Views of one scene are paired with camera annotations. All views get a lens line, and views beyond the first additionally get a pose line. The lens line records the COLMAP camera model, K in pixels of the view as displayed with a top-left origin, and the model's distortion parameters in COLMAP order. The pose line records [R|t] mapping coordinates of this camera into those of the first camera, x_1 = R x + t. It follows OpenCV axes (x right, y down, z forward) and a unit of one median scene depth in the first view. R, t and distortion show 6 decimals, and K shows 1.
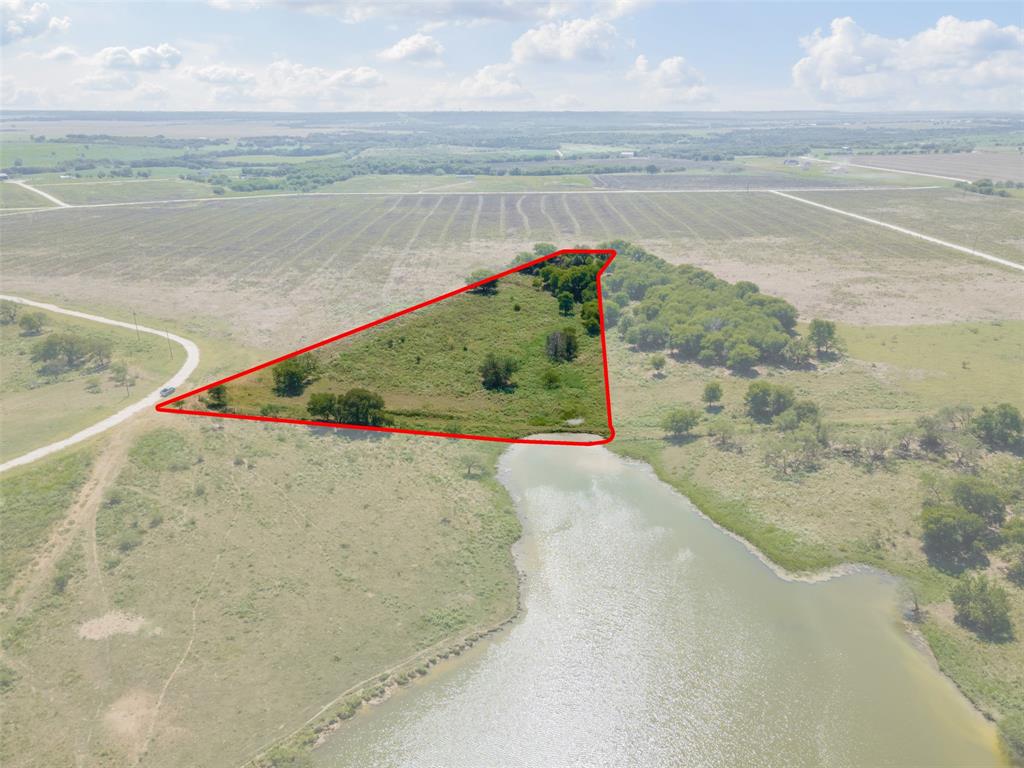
lens RADIAL K [[752.0, 0, 512.0], [0, 752.0, 384.0], [0, 0, 1]] dist [0.010268, 0.056817]
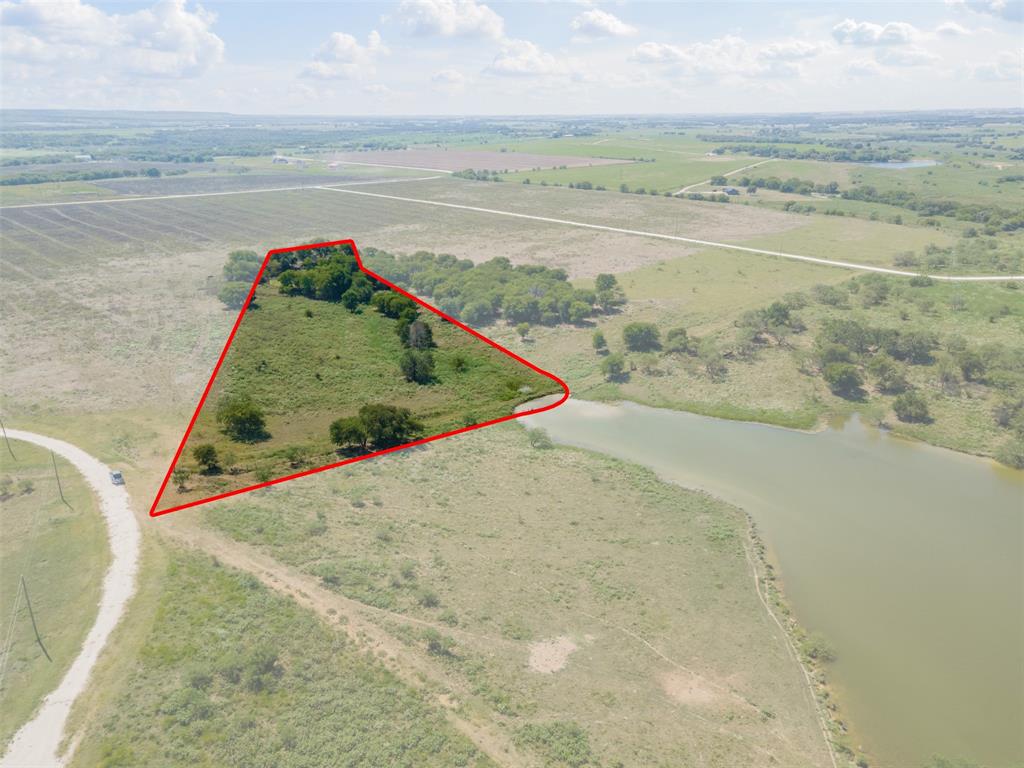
lens RADIAL K [[752.0, 0, 512.0], [0, 752.0, 384.0], [0, 0, 1]] dist [0.010268, 0.056817]
pose [[0.743197, -0.227702, 0.629134, -0.579999], [0.229051, 0.970078, 0.080520, -0.047140], [-0.628644, 0.084261, 0.773115, 0.159709]]
